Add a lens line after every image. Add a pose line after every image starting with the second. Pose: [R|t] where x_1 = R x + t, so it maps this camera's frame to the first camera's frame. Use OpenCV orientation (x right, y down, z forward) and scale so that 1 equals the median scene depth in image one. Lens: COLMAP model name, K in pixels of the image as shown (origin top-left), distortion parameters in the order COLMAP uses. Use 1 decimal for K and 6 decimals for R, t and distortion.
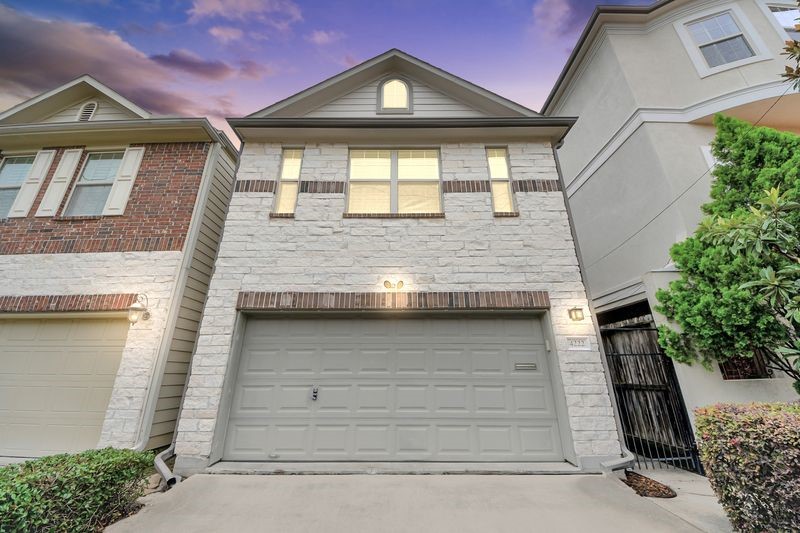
lens RADIAL K [[294.2, 0, 398.3], [0, 294.2, 270.0], [0, 0, 1]] dist [-0.010269, -0.001410]
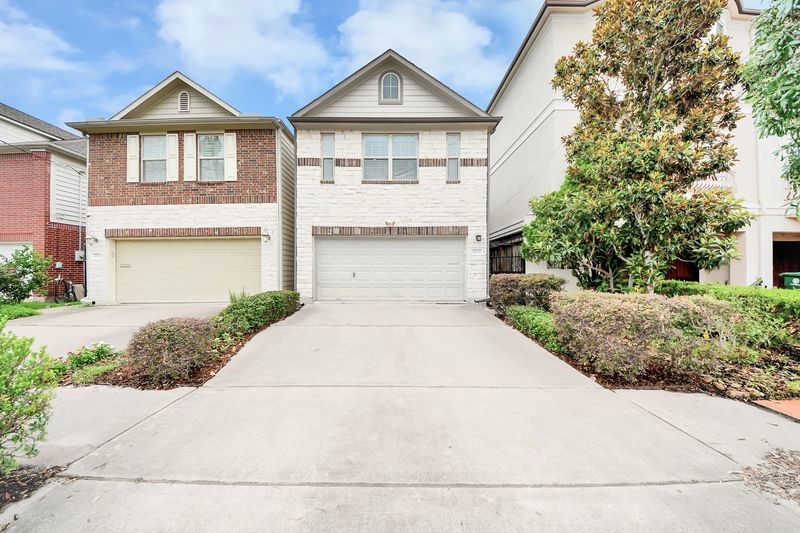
lens RADIAL K [[294.2, 0, 398.3], [0, 294.2, 269.4], [0, 0, 1]] dist [-0.010269, -0.001410]
pose [[0.999970, 0.002784, 0.007281, 0.022402], [-0.005002, 0.945548, 0.325444, -0.254533], [-0.005978, -0.325471, 0.945533, -0.833616]]
